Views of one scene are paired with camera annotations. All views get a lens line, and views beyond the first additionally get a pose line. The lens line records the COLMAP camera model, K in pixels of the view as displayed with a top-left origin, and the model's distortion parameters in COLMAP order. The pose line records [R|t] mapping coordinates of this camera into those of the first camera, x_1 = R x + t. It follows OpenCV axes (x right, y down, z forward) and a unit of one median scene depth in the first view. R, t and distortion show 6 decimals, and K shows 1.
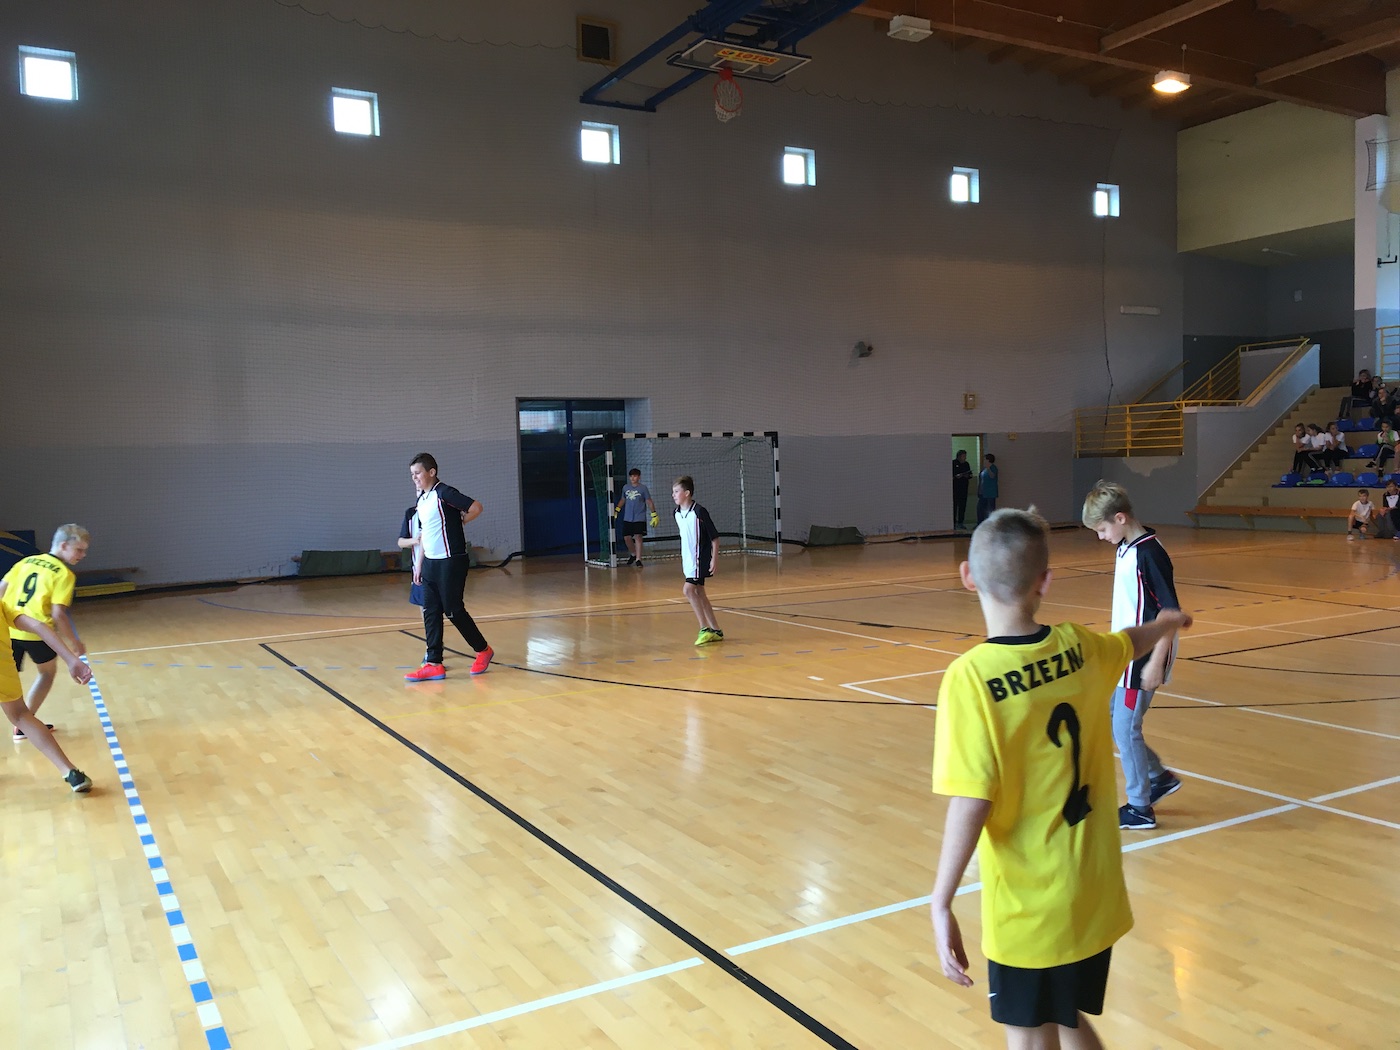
lens RADIAL K [[1178.3, 0, 700.0], [0, 1178.3, 525.0], [0, 0, 1]] dist [0.016882, 0.016483]
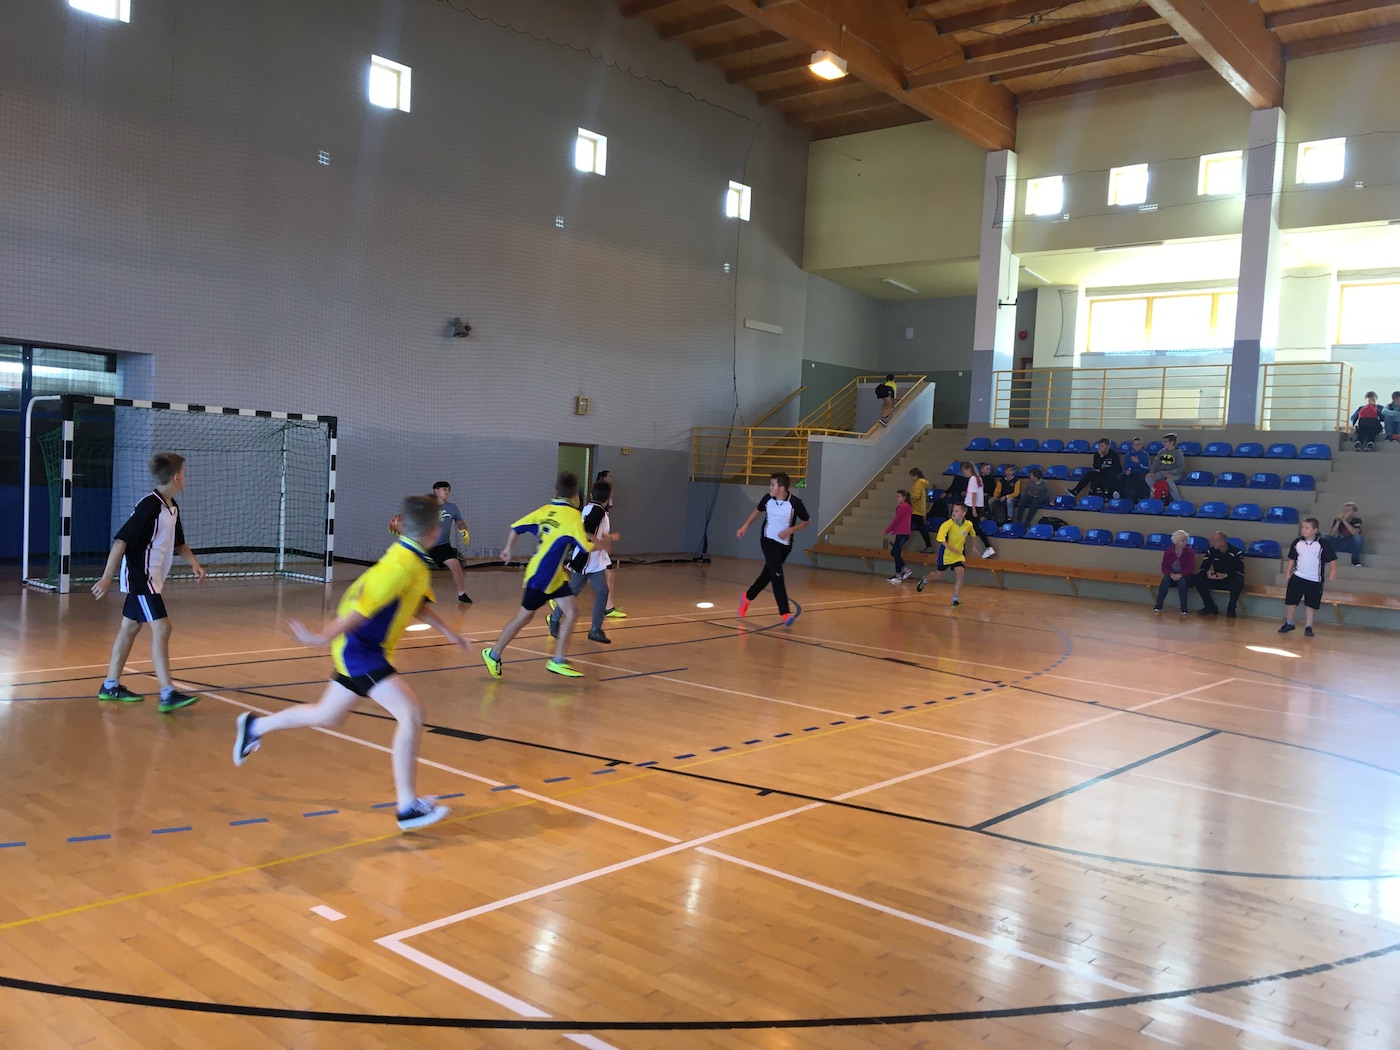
lens RADIAL K [[1170.3, 0, 700.0], [0, 1170.3, 525.0], [0, 0, 1]] dist [0.087310, -0.111262]
pose [[0.936461, 0.062057, 0.345240, 0.023031], [-0.059902, 0.998061, -0.016918, -0.010258], [-0.345620, -0.004837, 0.938362, 0.185408]]
